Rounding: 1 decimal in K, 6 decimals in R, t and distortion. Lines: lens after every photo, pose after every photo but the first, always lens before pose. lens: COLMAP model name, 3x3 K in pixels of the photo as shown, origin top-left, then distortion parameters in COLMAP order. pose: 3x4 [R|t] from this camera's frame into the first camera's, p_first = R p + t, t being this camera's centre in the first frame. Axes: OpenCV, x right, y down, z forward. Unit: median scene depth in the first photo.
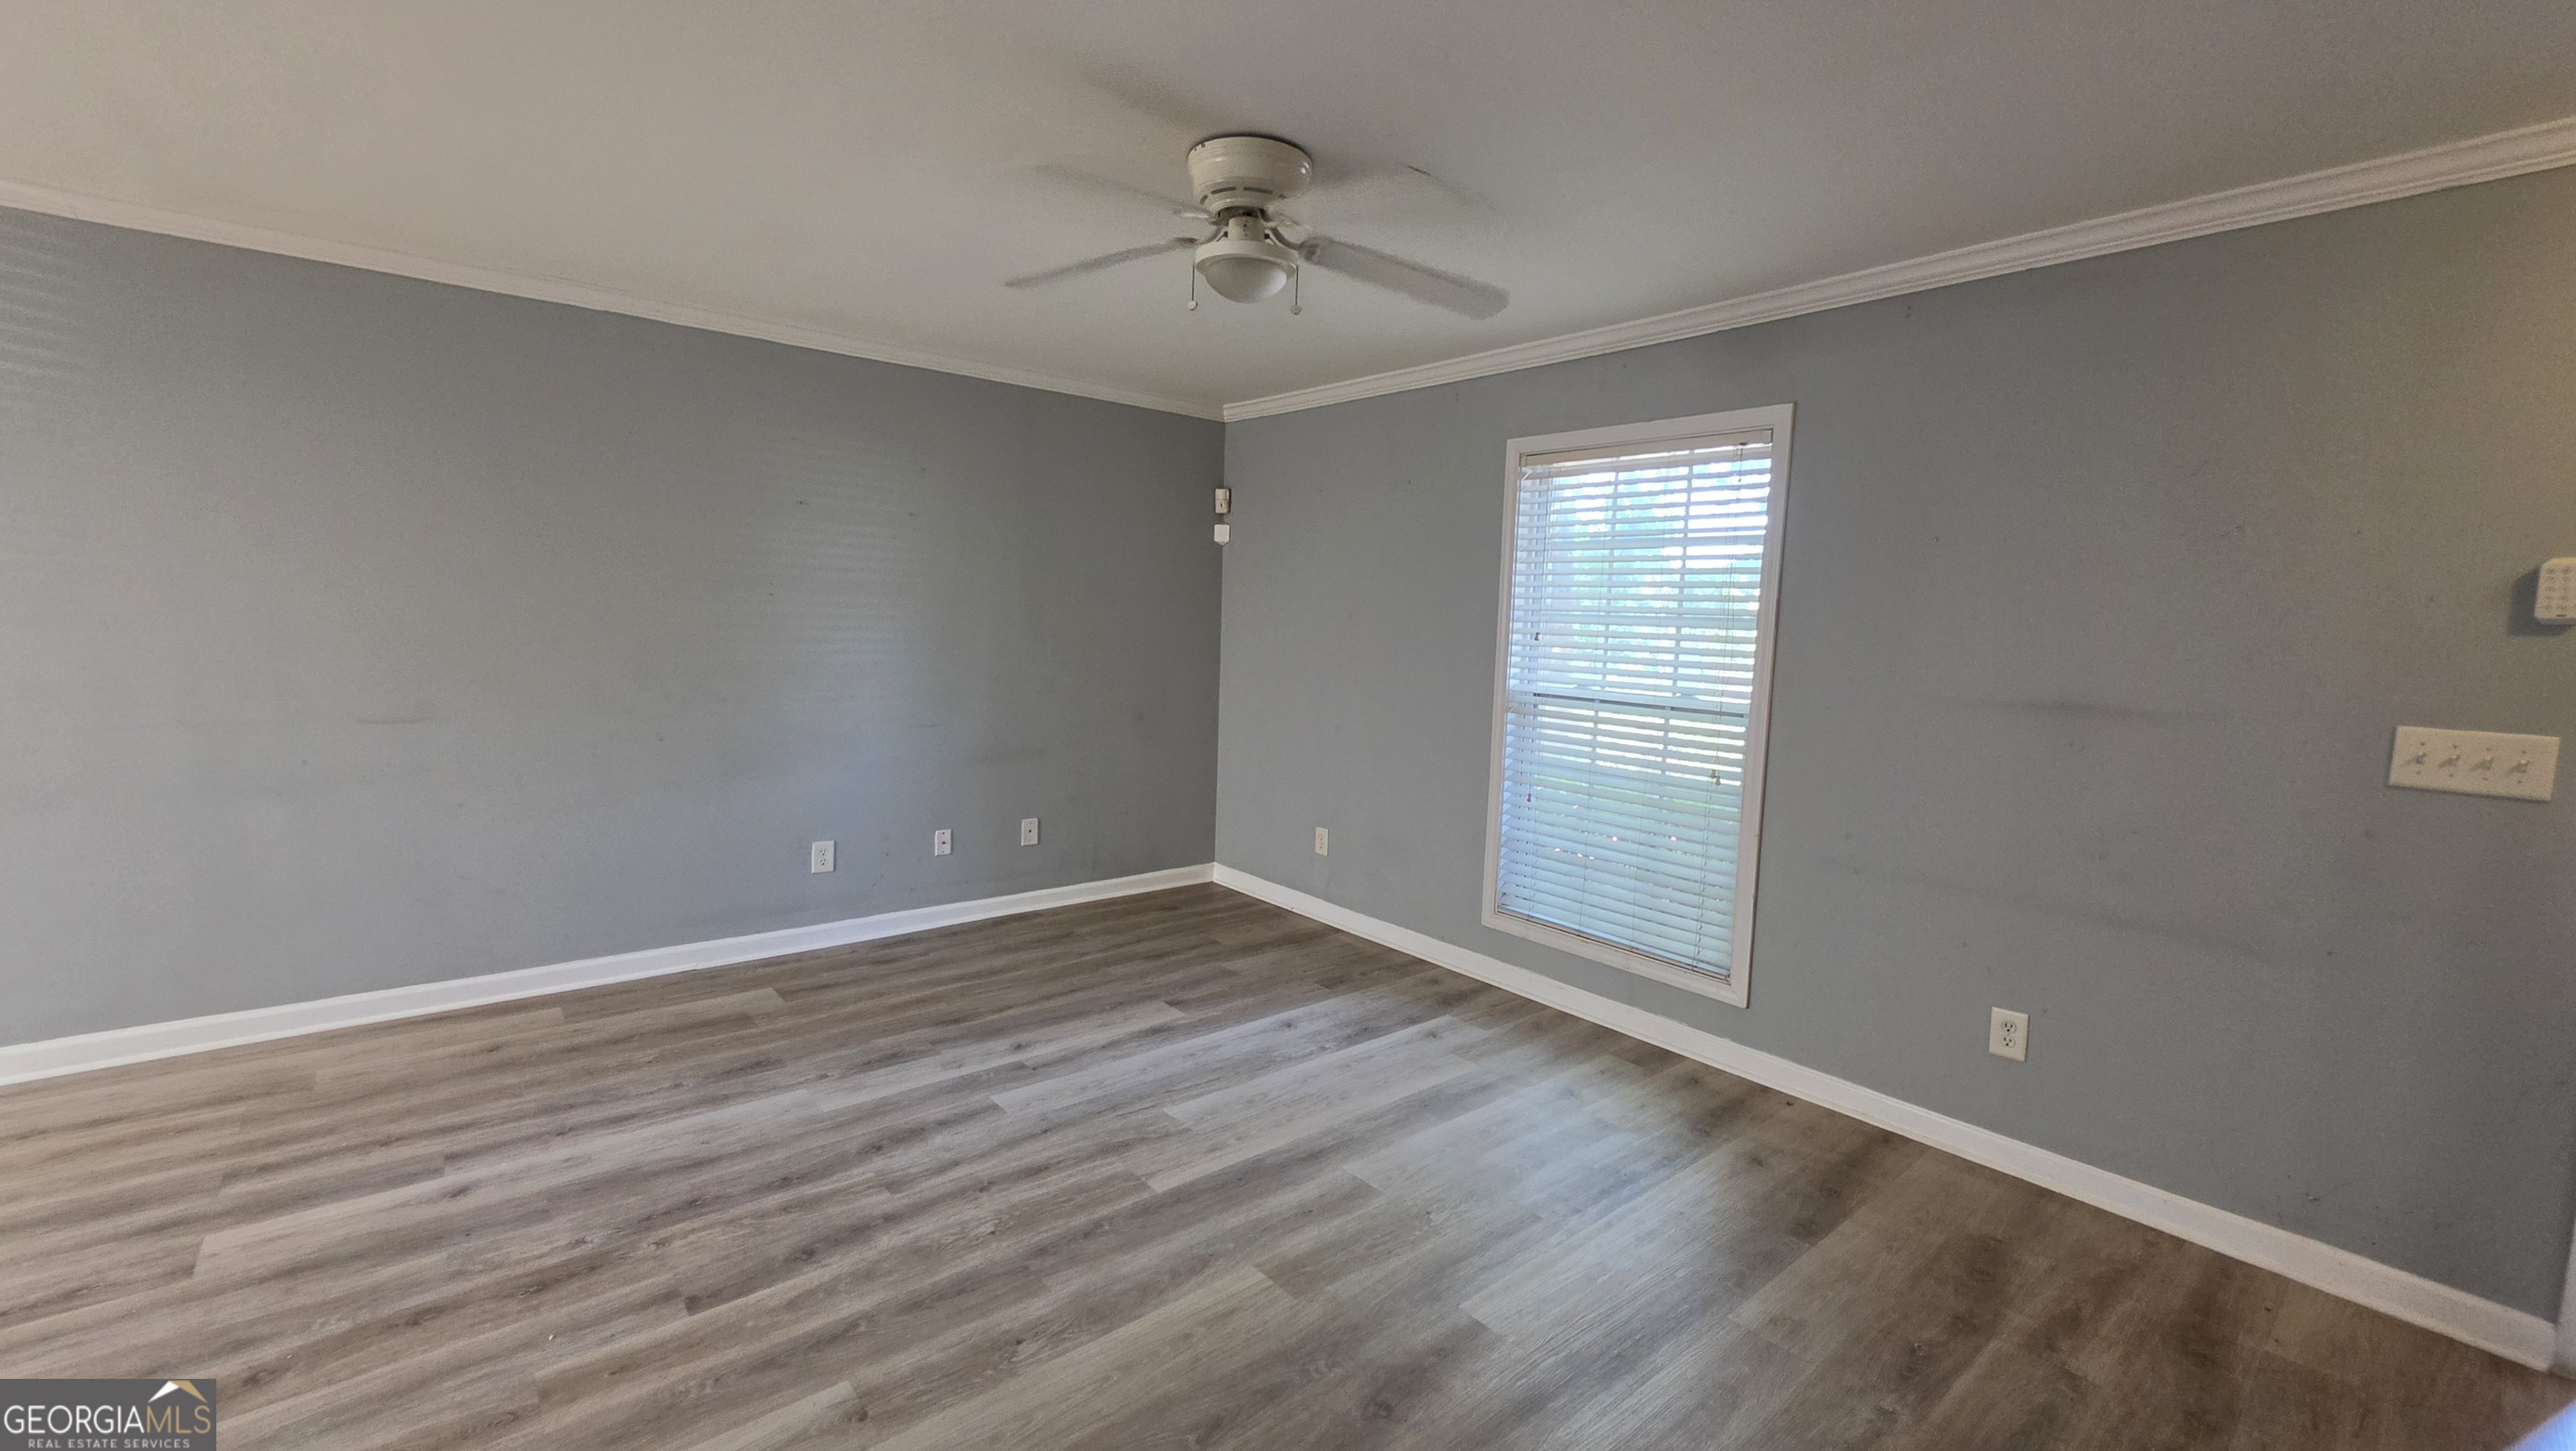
lens RADIAL K [[1034.1, 0, 1289.3], [0, 1034.1, 719.6], [0, 0, 1]] dist [-0.003155, 0.000354]
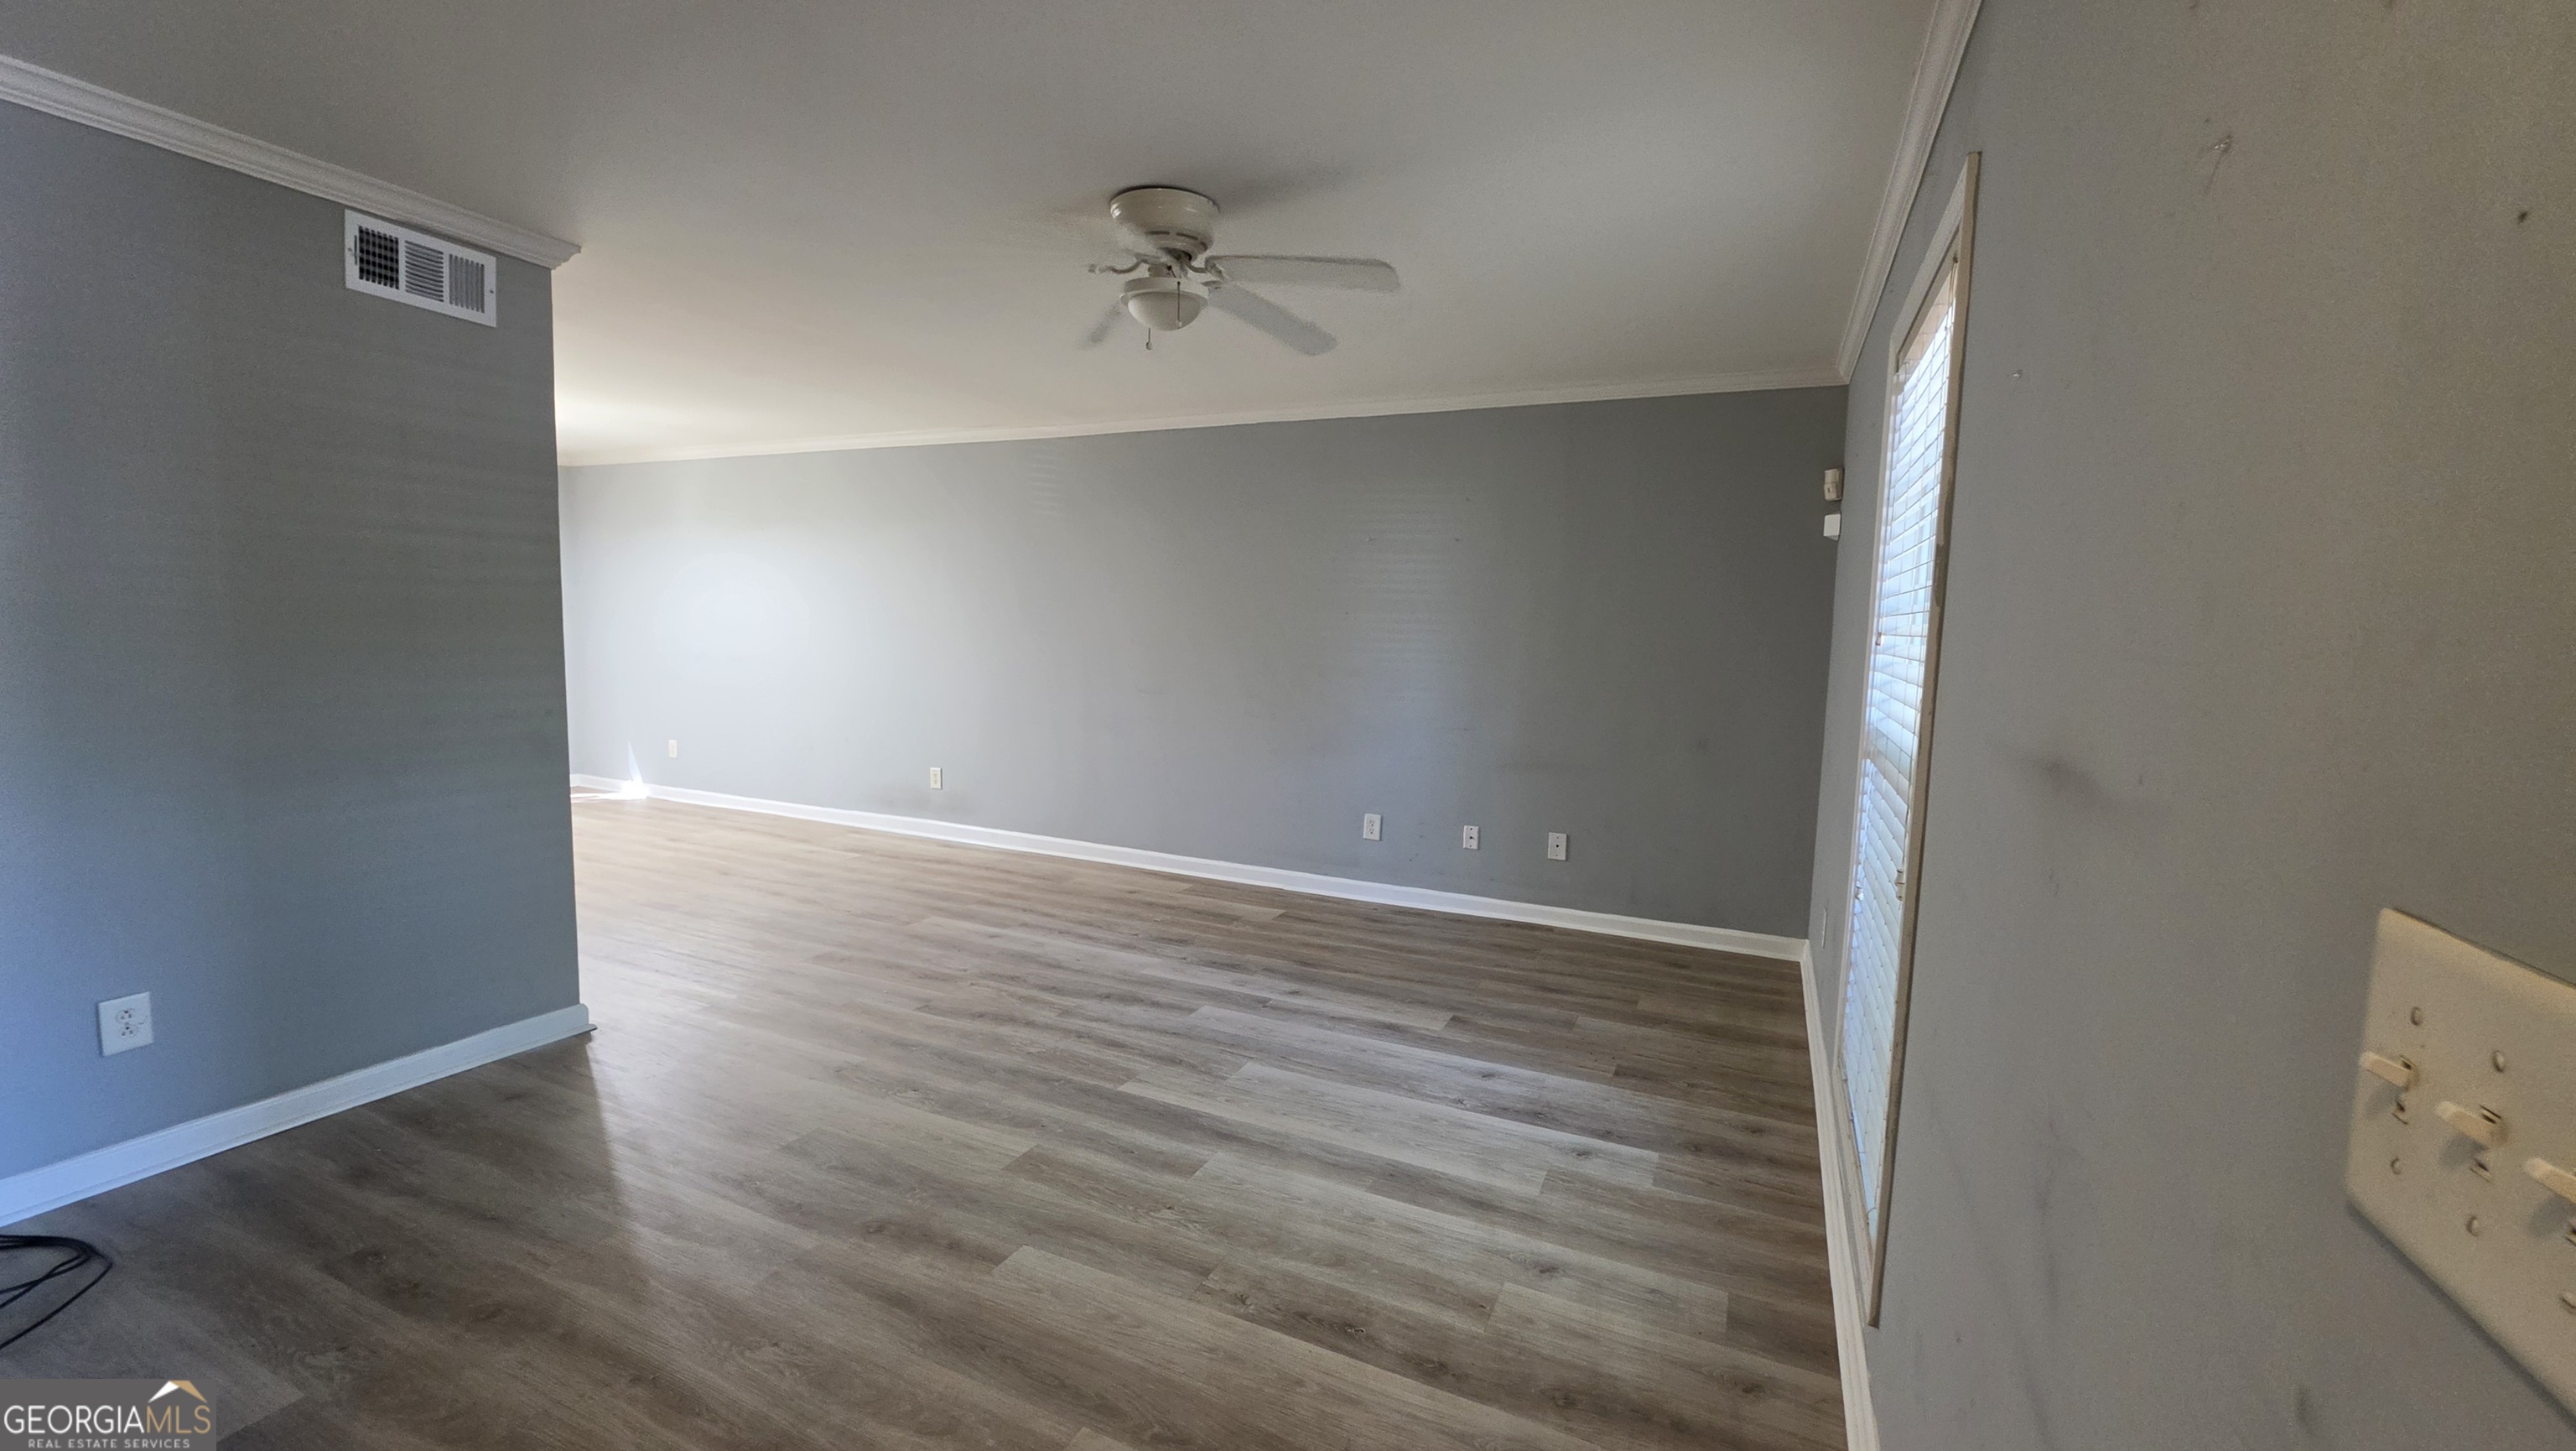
lens RADIAL K [[1034.1, 0, 1289.3], [0, 1034.1, 719.6], [0, 0, 1]] dist [-0.003155, 0.000354]
pose [[0.424586, 0.059657, -0.903420, 0.743074], [-0.099606, 0.994848, 0.018882, -0.008655], [0.899892, 0.081969, 0.428341, 0.461391]]
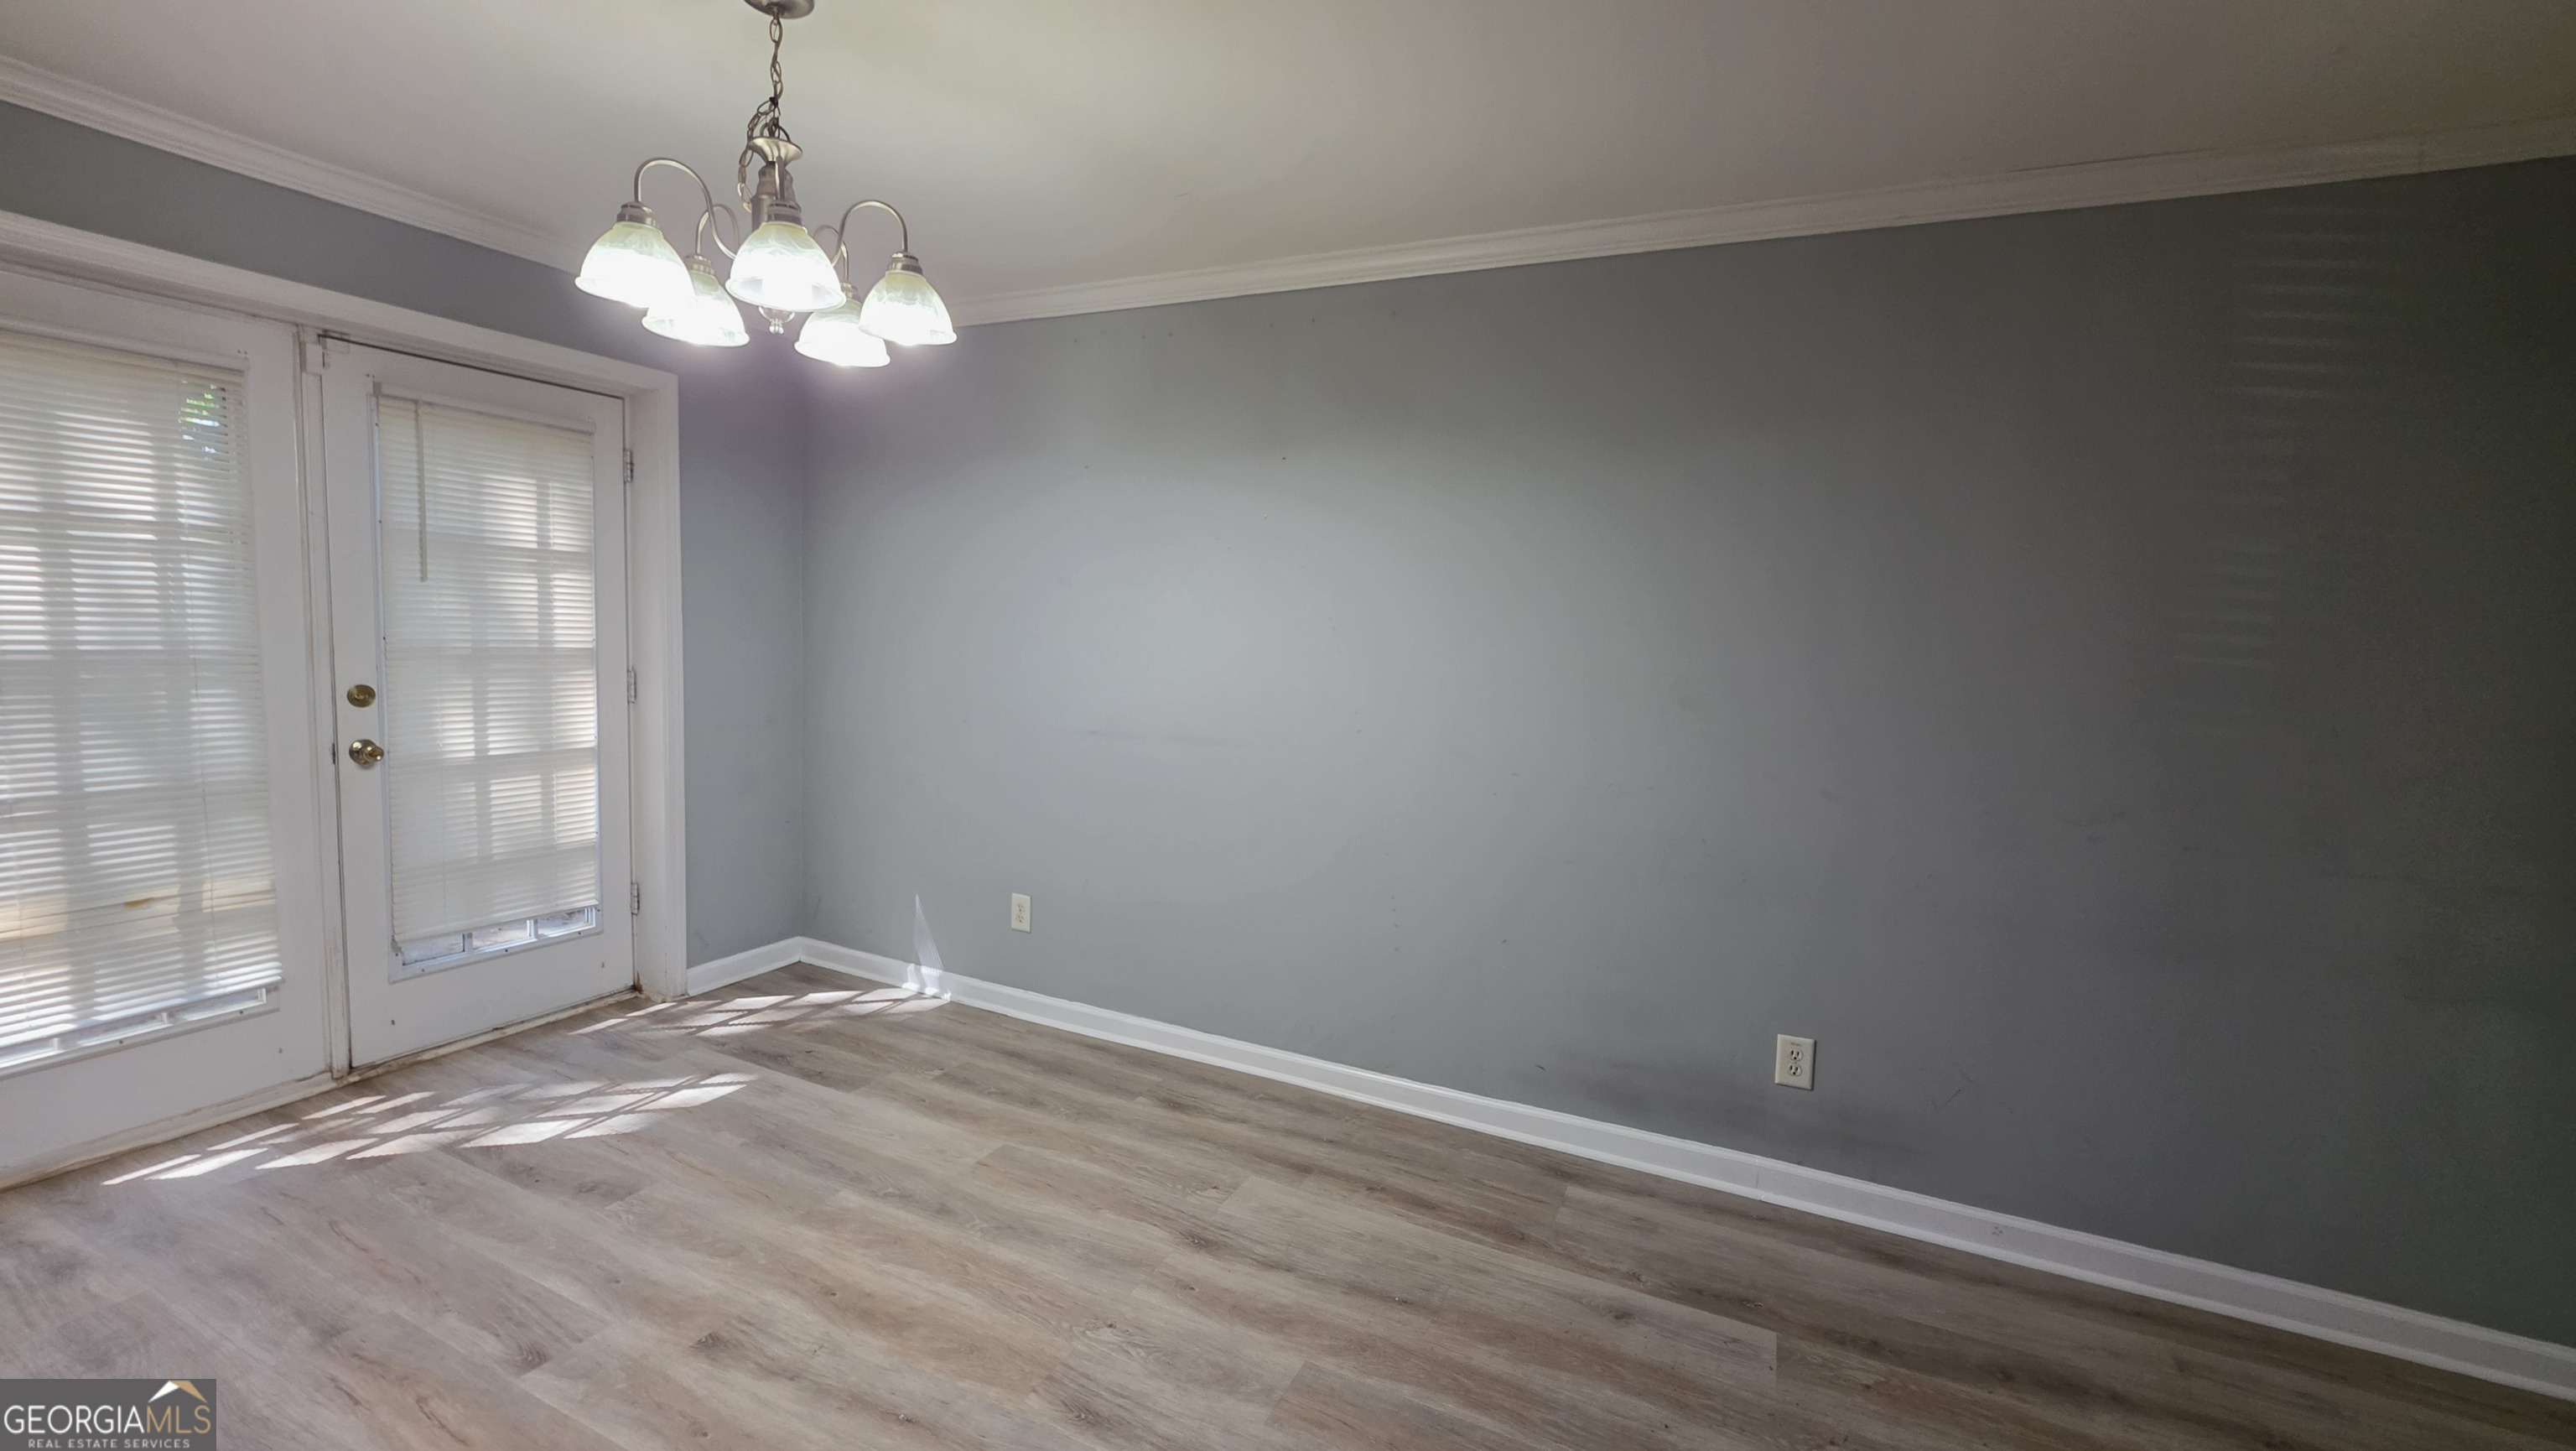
lens RADIAL K [[1034.1, 0, 1289.3], [0, 1034.1, 719.6], [0, 0, 1]] dist [-0.003155, 0.000354]
pose [[0.423581, 0.067541, -0.903337, -0.670262], [-0.112063, 0.993463, 0.021732, -0.028027], [0.898900, 0.092026, 0.428381, 0.022360]]
